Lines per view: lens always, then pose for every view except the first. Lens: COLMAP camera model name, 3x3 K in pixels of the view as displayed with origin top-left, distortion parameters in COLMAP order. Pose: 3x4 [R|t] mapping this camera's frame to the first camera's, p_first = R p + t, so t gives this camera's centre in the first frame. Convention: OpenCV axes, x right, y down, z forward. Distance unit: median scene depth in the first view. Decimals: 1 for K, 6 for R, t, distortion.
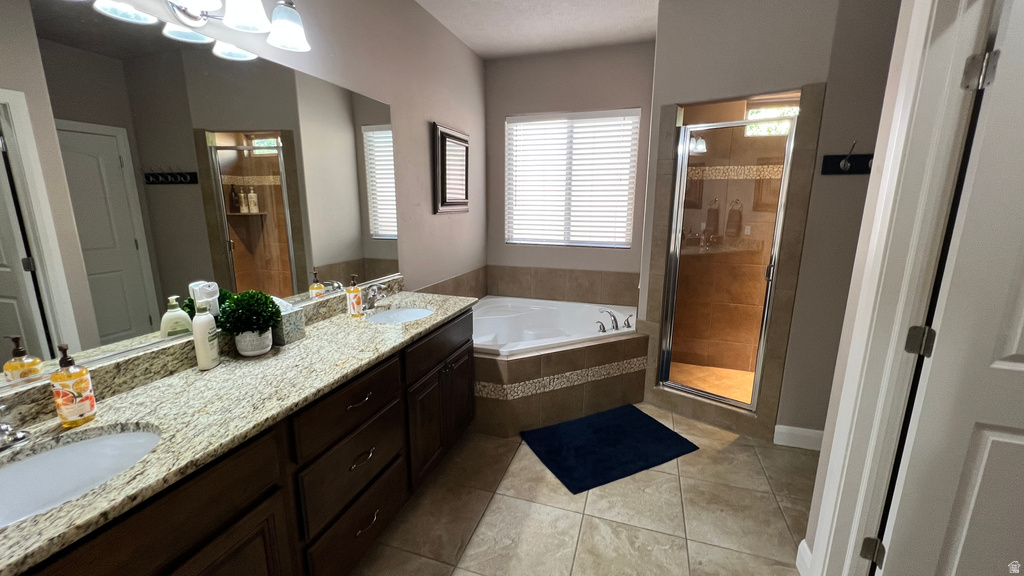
lens RADIAL K [[410.9, 0, 512.0], [0, 410.9, 288.0], [0, 0, 1]] dist [-0.000722, 0.000014]
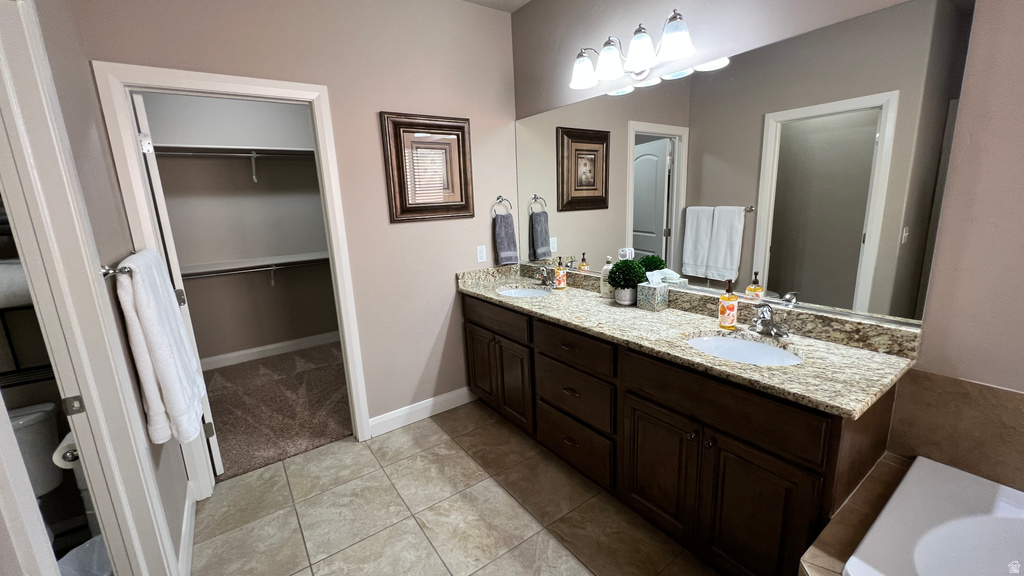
lens RADIAL K [[410.9, 0, 512.0], [0, 410.9, 288.0], [0, 0, 1]] dist [-0.000722, 0.000014]
pose [[-0.596562, 0.190843, -0.779546, 0.635900], [-0.126825, 0.936695, 0.326371, -0.273436], [0.792483, 0.293567, -0.534593, 1.279496]]
